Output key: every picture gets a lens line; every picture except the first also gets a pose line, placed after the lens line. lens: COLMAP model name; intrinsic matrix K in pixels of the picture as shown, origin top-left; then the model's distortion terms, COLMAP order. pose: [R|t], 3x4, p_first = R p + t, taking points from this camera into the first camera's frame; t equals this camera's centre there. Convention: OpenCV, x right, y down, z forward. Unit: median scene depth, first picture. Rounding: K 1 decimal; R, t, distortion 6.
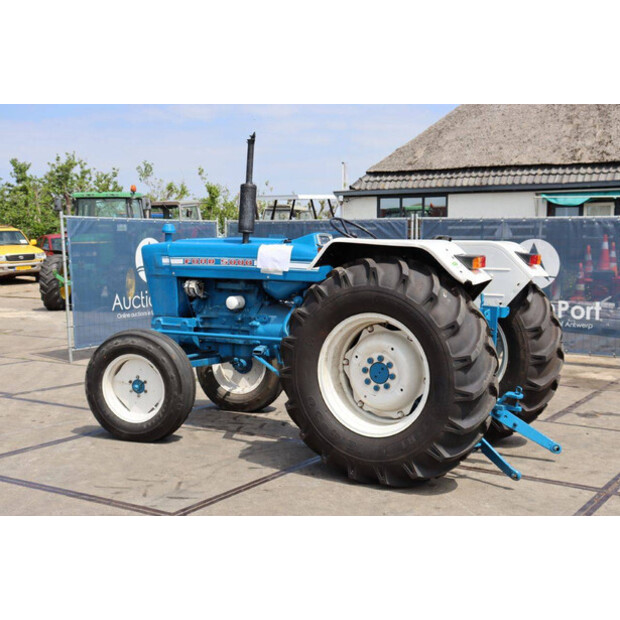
lens RADIAL K [[855.6, 0, 318.5], [0, 855.6, 310.5], [0, 0, 1]] dist [0.013314, 0.468671]
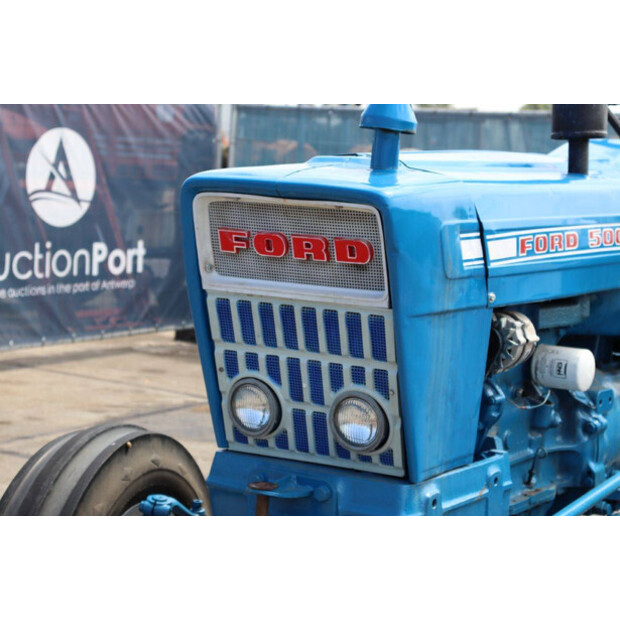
lens RADIAL K [[1450.2, 0, 310.0], [0, 1450.2, 310.0], [0, 0, 1]] dist [0.393316, 0.387262]
pose [[0.054029, -0.119274, 0.991390, -0.626462], [0.040334, 0.992291, 0.117185, -0.096106], [-0.997724, 0.033655, 0.058423, 1.070602]]
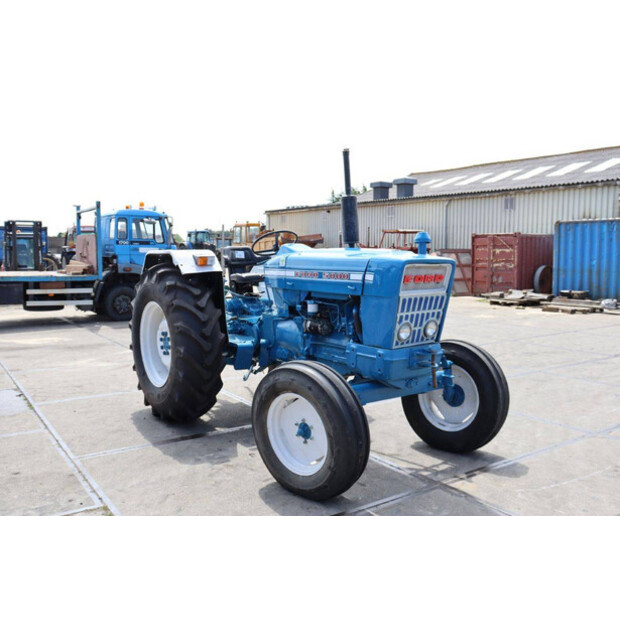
lens RADIAL K [[589.6, 0, 310.0], [0, 589.6, 310.0], [0, 0, 1]] dist [-0.112845, 0.112849]
pose [[-0.910034, -0.050043, 0.411503, -0.332135], [0.025457, 0.984066, 0.175970, -0.137895], [-0.413752, 0.170614, -0.894260, 1.661440]]
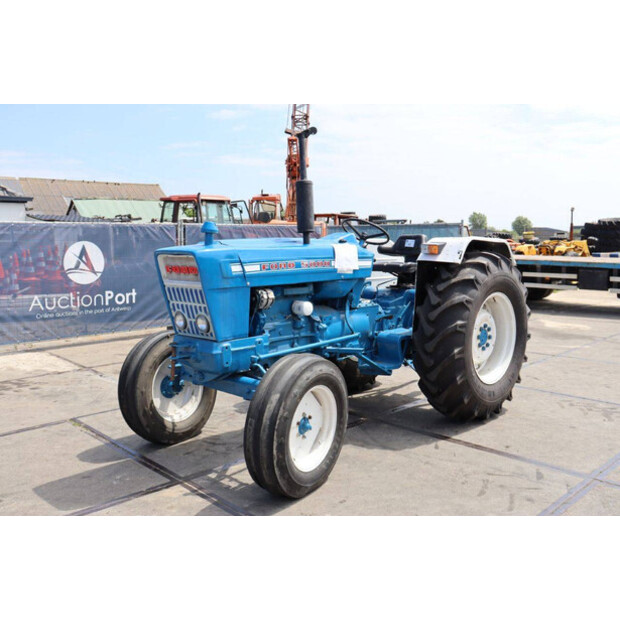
lens RADIAL K [[572.7, 0, 310.0], [0, 572.7, 310.0], [0, 0, 1]] dist [-0.123611, 0.139761]
pose [[0.255468, -0.127354, 0.958393, -0.695286], [0.091966, 0.989992, 0.107038, -0.073424], [-0.962434, 0.060795, 0.264623, 0.838199]]
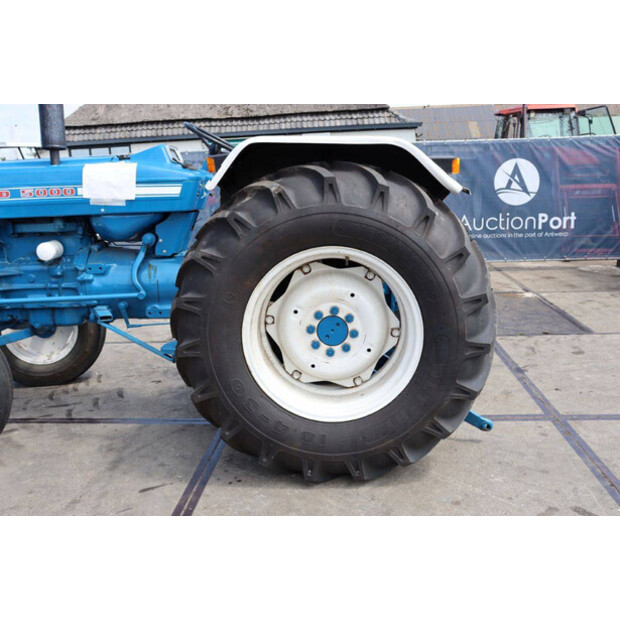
lens RADIAL K [[603.3, 0, 310.0], [0, 603.3, 310.0], [0, 0, 1]] dist [-0.137394, 0.211555]
pose [[0.882872, -0.139463, 0.448427, -0.135118], [0.082669, 0.986129, 0.143931, -0.013648], [-0.462280, -0.090002, 0.882155, 0.468801]]
